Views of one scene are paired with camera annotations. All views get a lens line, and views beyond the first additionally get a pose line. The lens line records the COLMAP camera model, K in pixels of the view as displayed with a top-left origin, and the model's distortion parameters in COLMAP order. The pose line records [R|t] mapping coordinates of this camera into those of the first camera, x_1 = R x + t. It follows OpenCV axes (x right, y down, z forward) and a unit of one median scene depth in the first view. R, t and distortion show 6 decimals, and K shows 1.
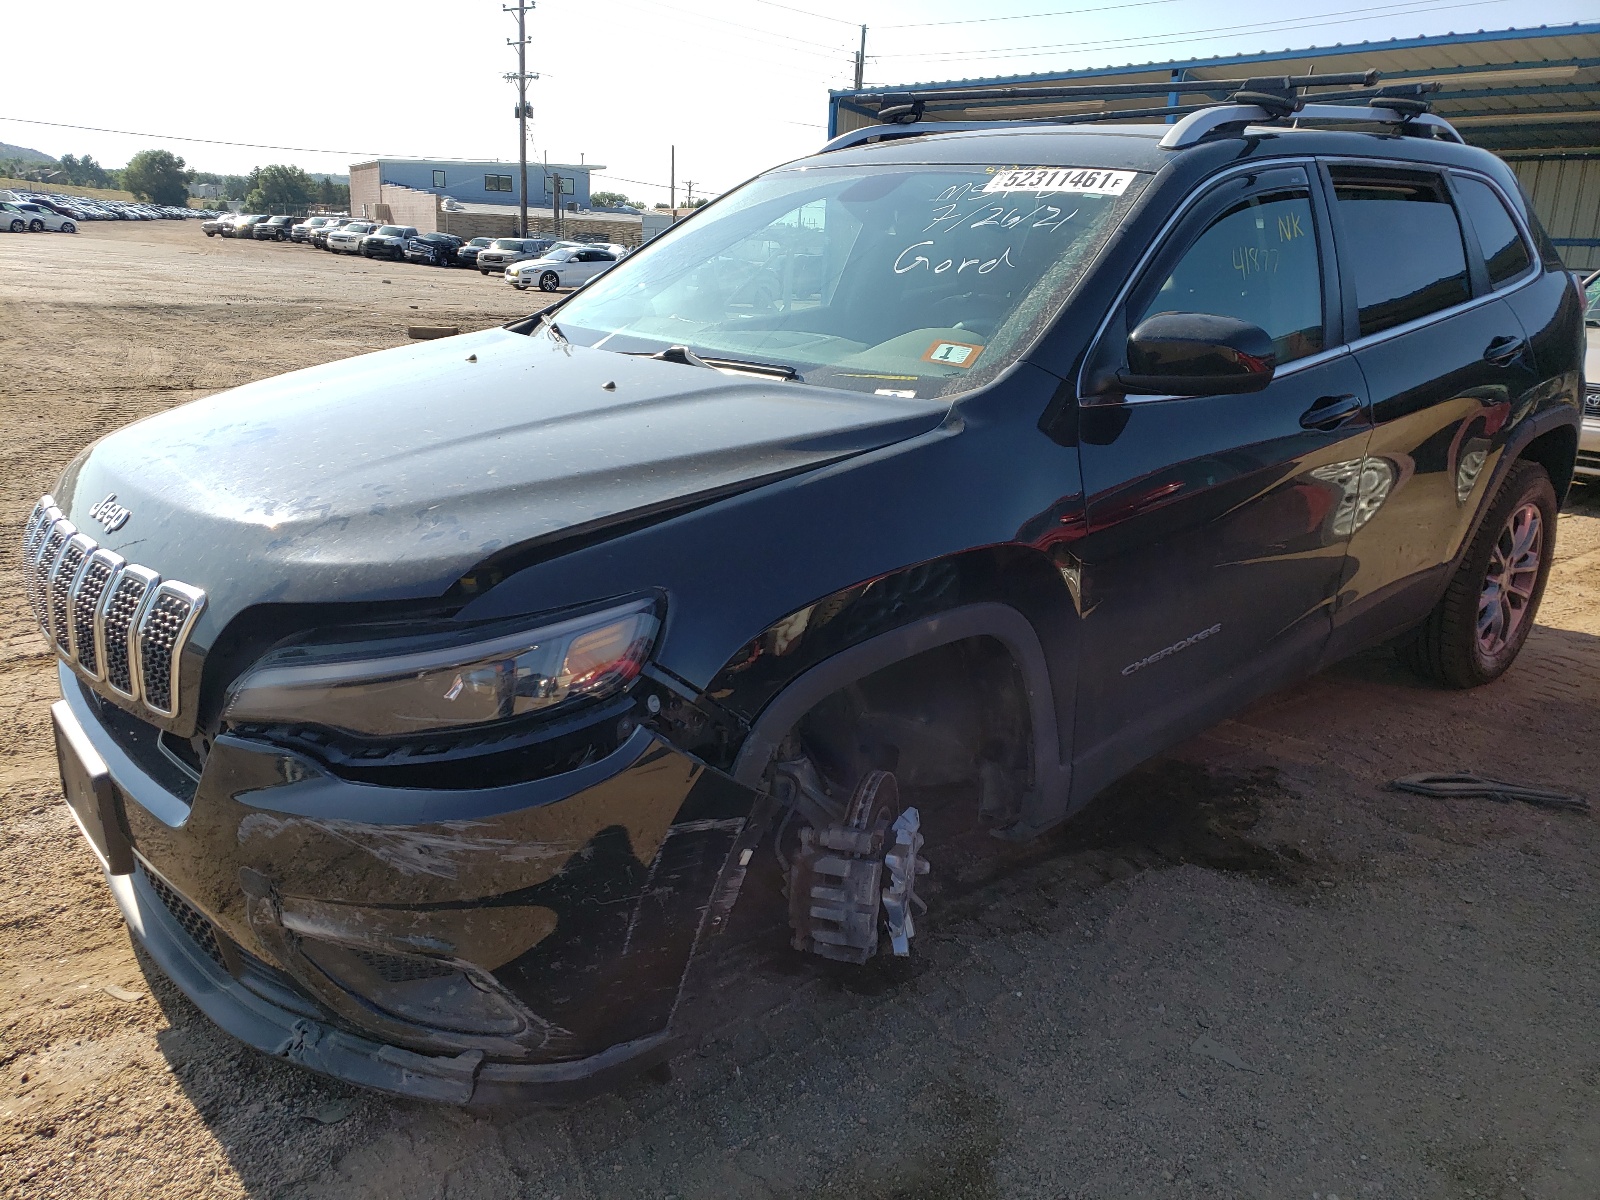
lens RADIAL K [[1322.7, 0, 800.0], [0, 1322.7, 600.0], [0, 0, 1]] dist [0.009603, 0.011168]
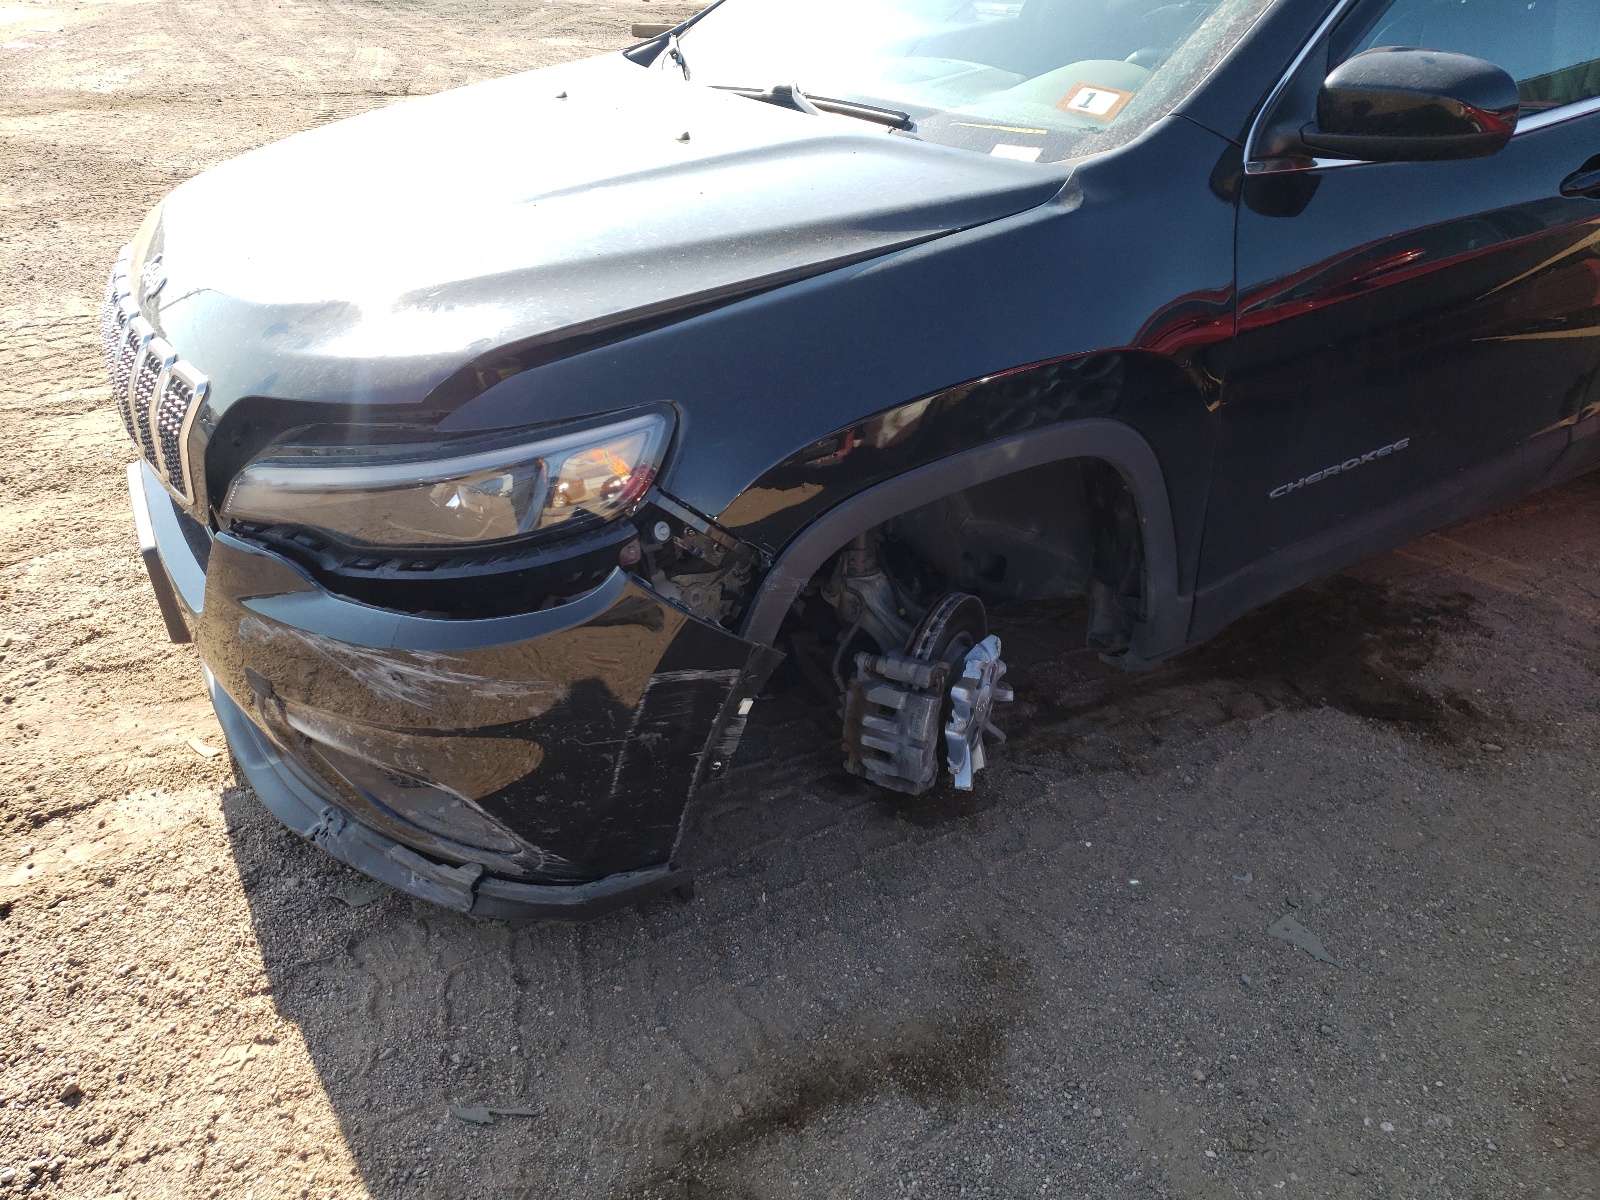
lens RADIAL K [[1292.4, 0, 800.0], [0, 1292.4, 600.0], [0, 0, 1]] dist [0.010108, 0.006740]
pose [[0.978404, 0.086681, -0.187648, 0.140719], [-0.042658, 0.972955, 0.227020, -0.073278], [0.202251, -0.214113, 0.955641, 0.154087]]
